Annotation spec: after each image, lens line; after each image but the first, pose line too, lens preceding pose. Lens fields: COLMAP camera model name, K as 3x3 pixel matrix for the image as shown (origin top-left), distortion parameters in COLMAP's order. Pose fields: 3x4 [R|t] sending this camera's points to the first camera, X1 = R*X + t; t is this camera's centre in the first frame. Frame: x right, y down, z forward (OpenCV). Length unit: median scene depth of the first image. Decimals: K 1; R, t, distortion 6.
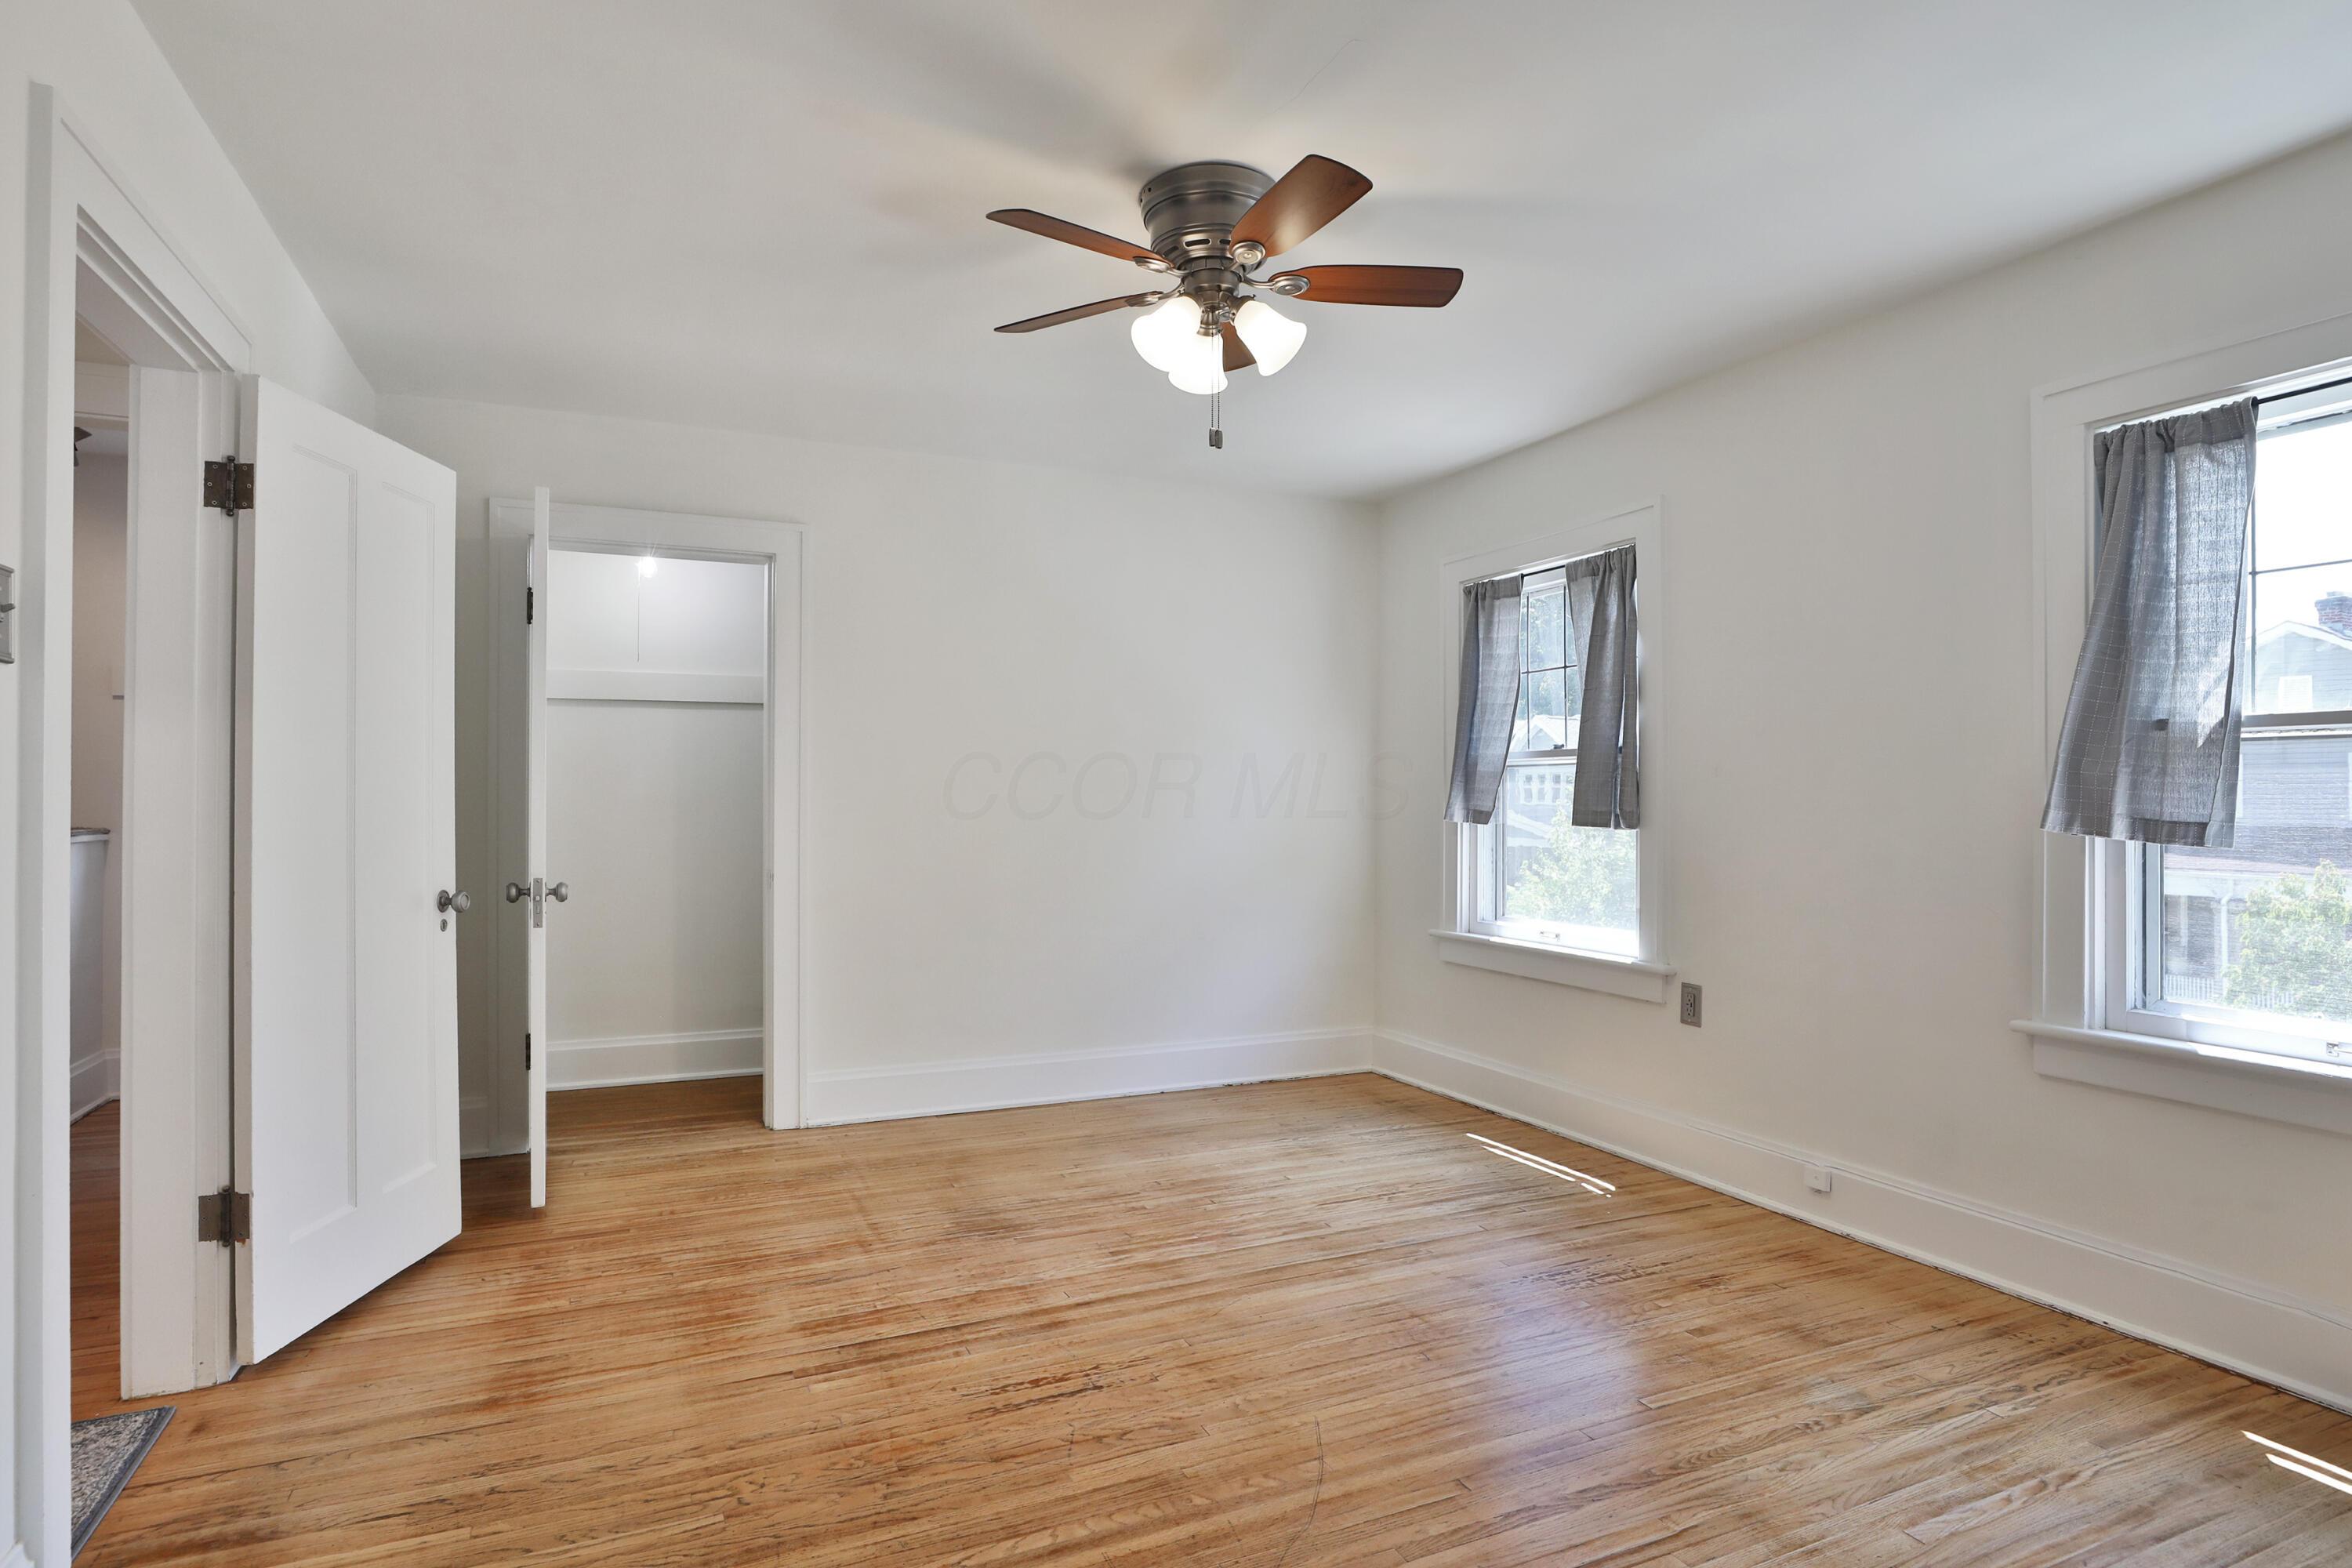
lens RADIAL K [[1229.6, 0, 1176.0], [0, 1229.6, 784.0], [0, 0, 1]] dist [-0.039867, 0.014917]
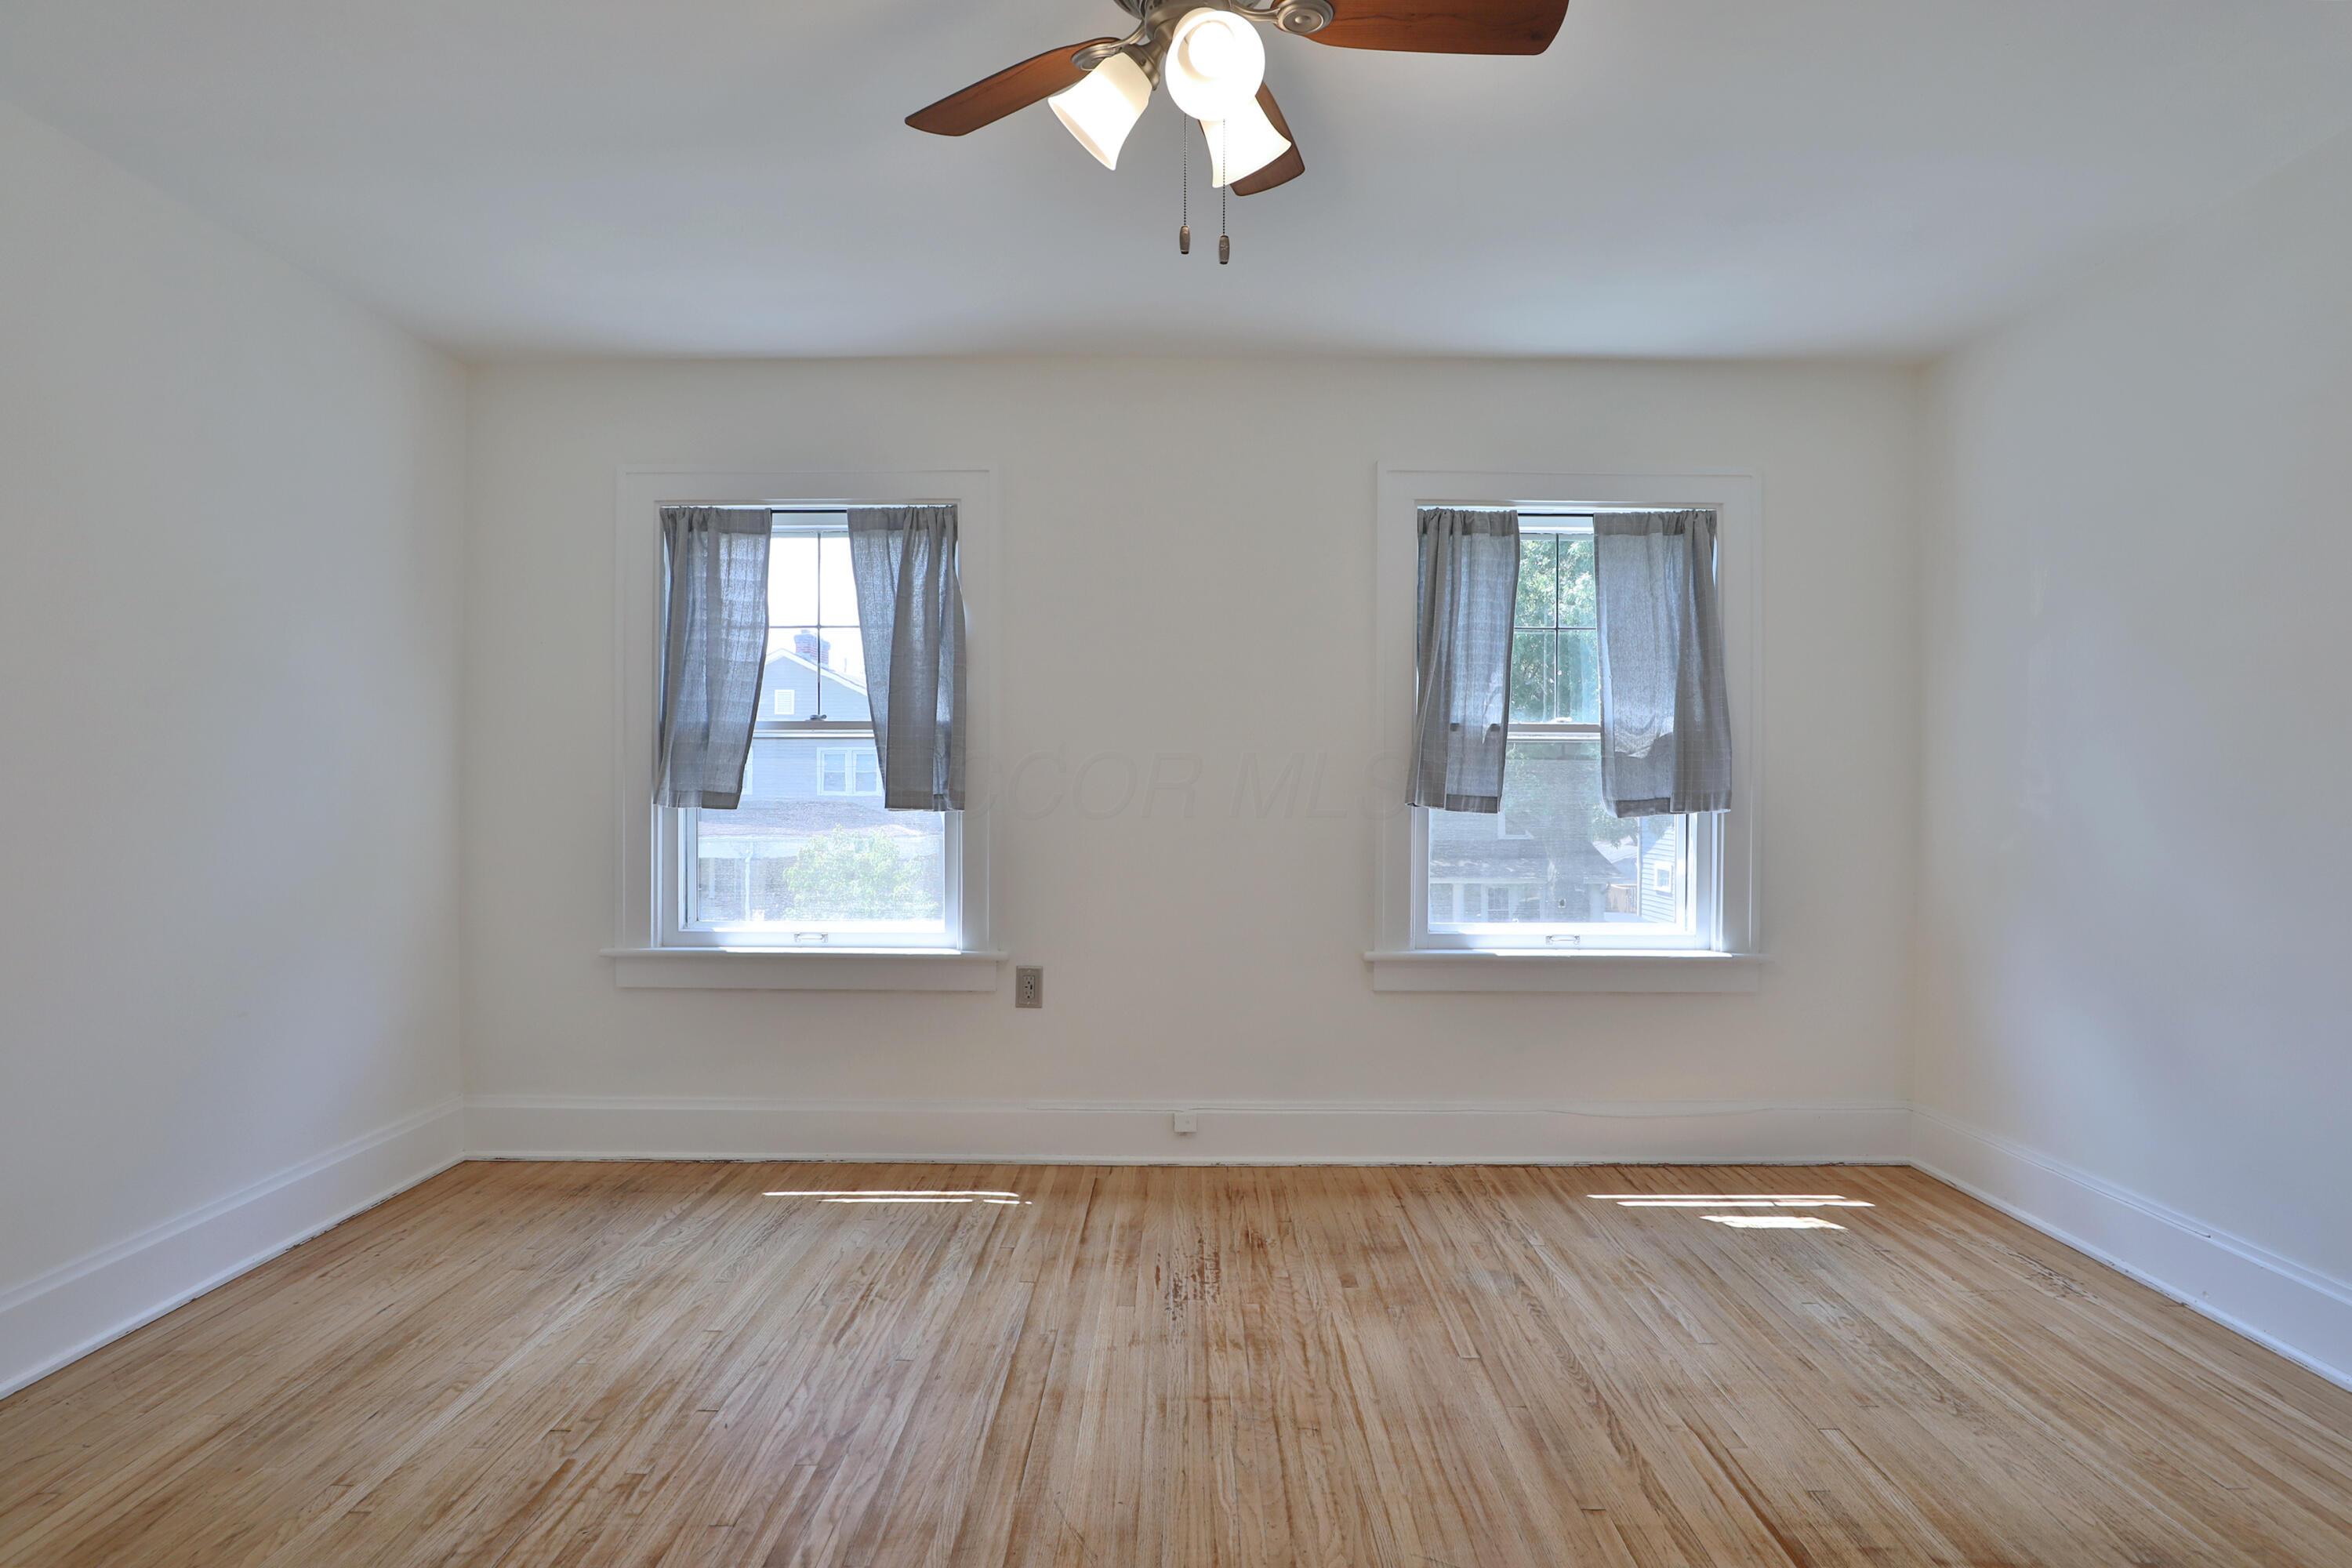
lens RADIAL K [[1155.6, 0, 1164.1], [0, 1155.6, 783.7], [0, 0, 1]] dist [-0.043236, 0.013611]
pose [[0.424928, -0.000548, 0.905227, -0.490361], [-0.013660, 0.999882, 0.007018, 0.010966], [-0.905124, -0.015348, 0.424871, 0.660934]]
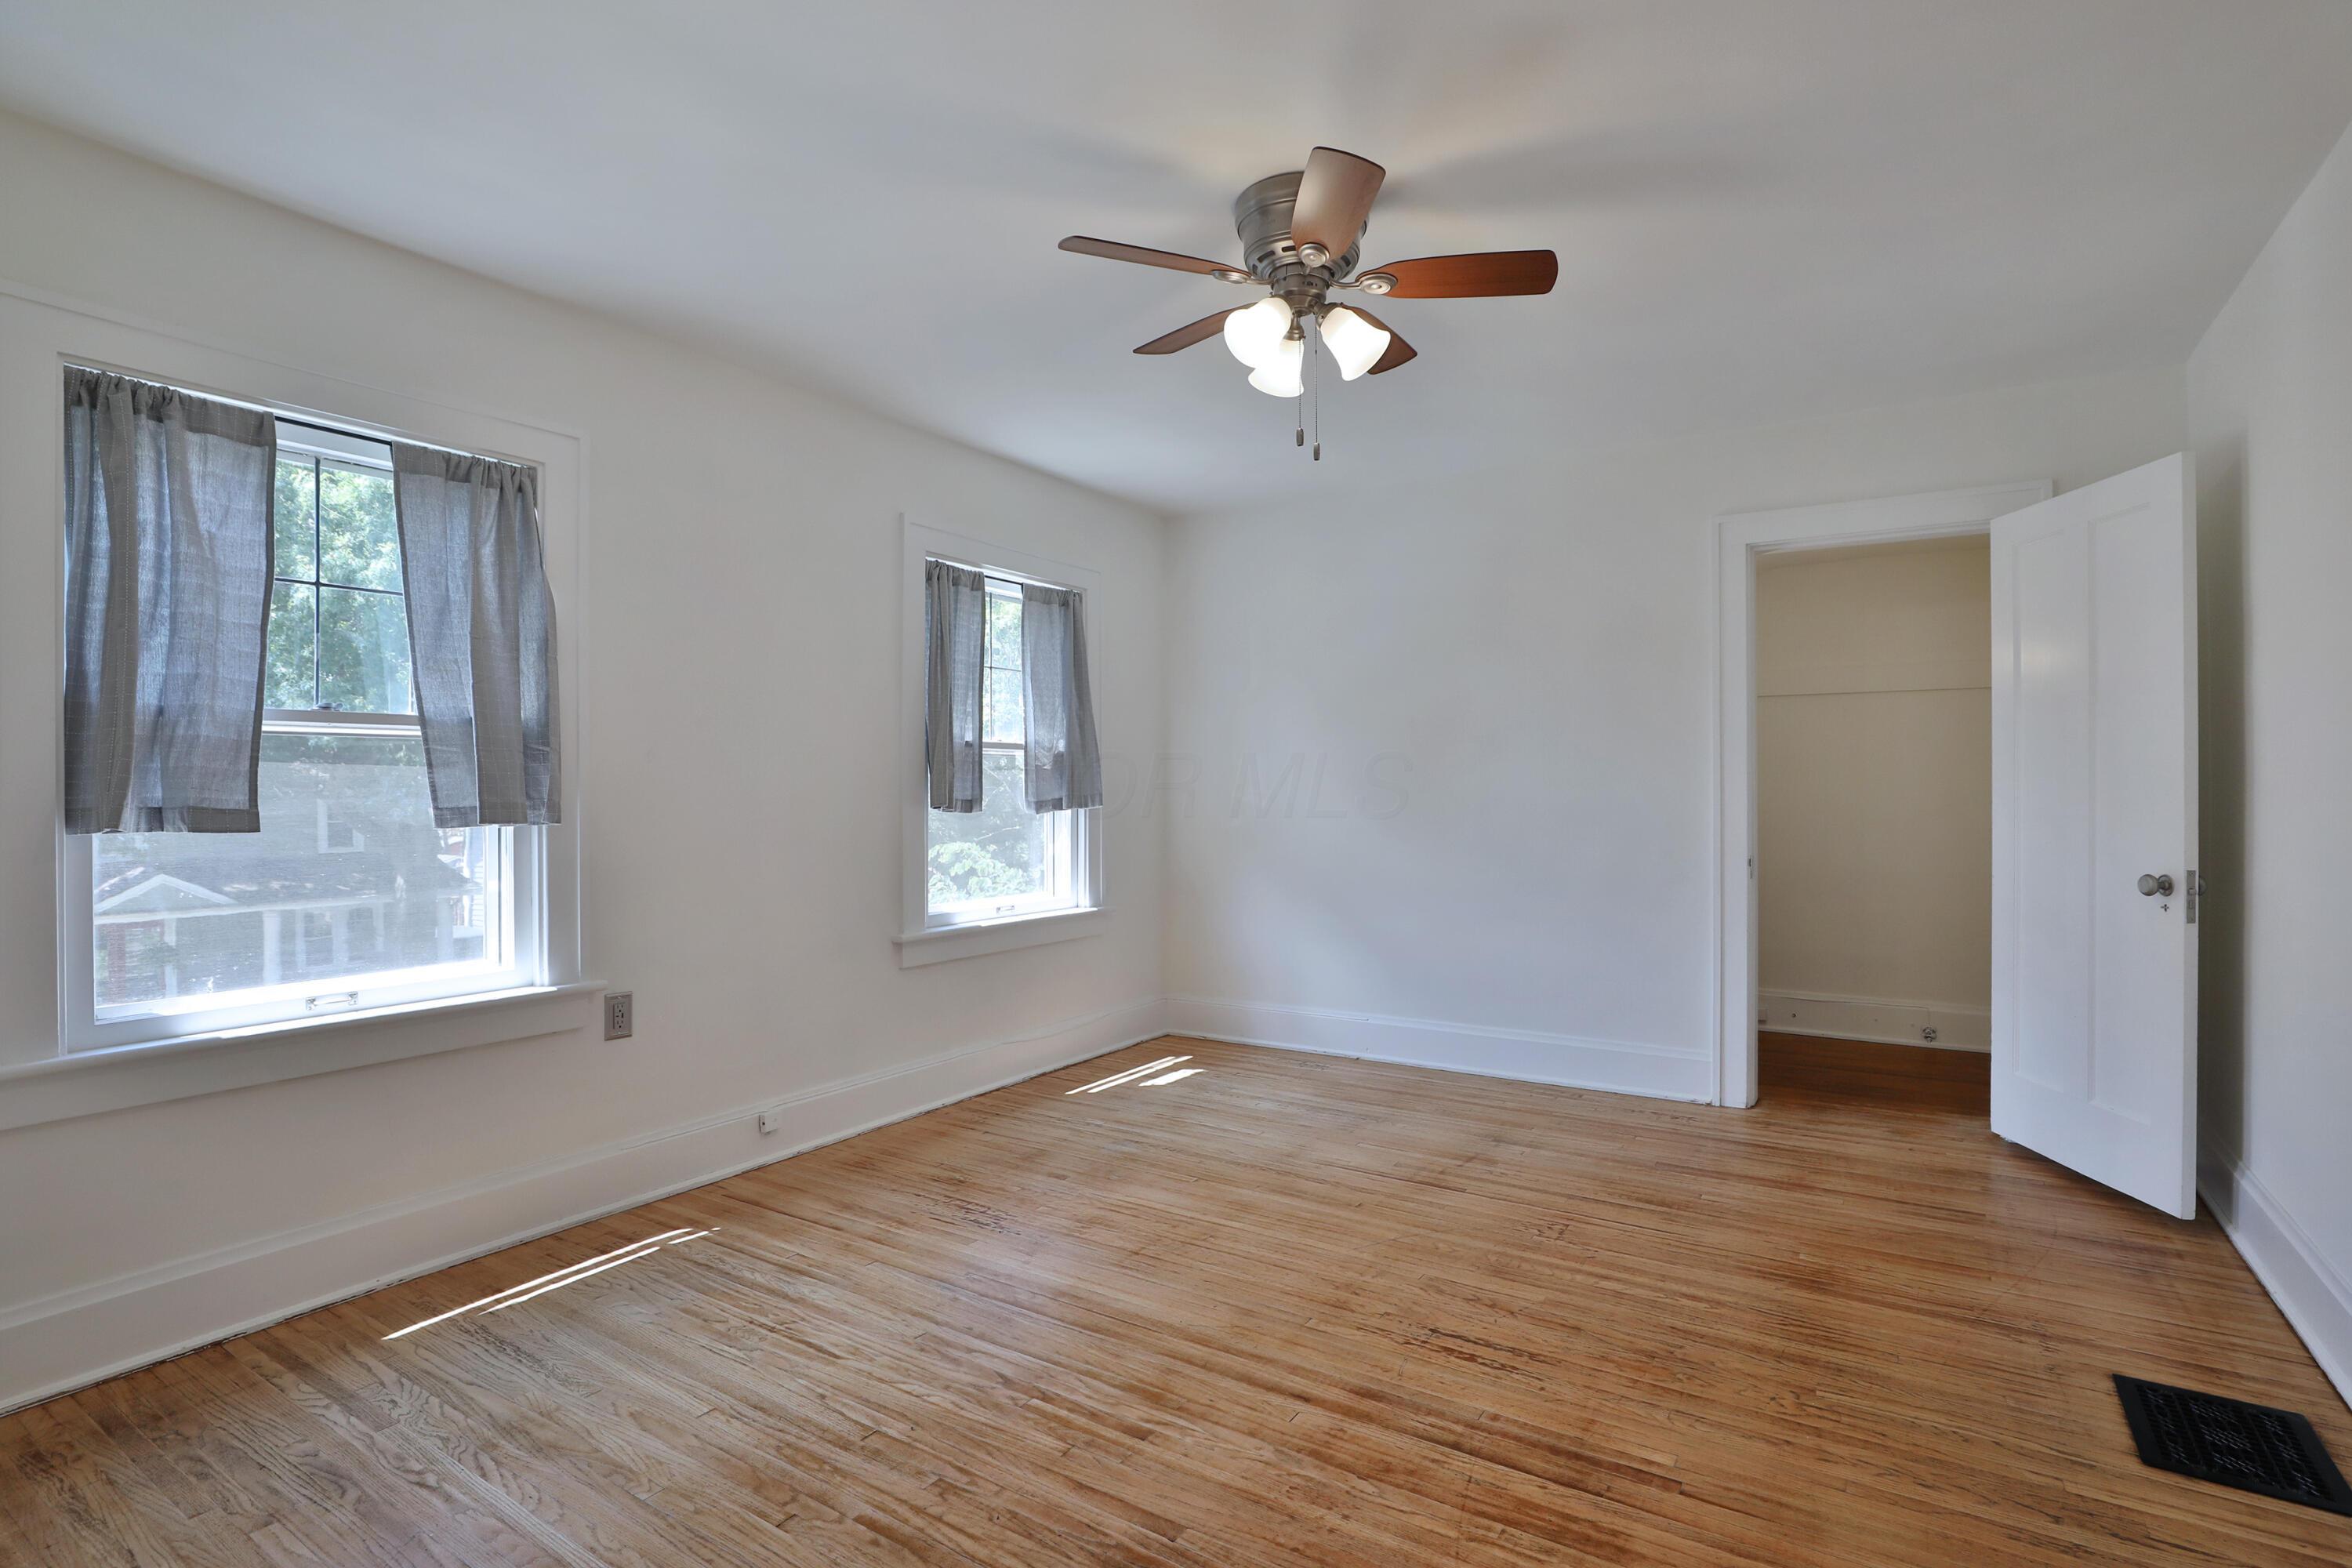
lens RADIAL K [[1155.6, 0, 1164.1], [0, 1155.6, 783.7], [0, 0, 1]] dist [-0.043236, 0.013611]
pose [[-0.534236, 0.002400, 0.845332, -0.657529], [-0.007906, 0.999938, -0.007836, 0.017258], [-0.845298, -0.010870, -0.534184, 1.448960]]
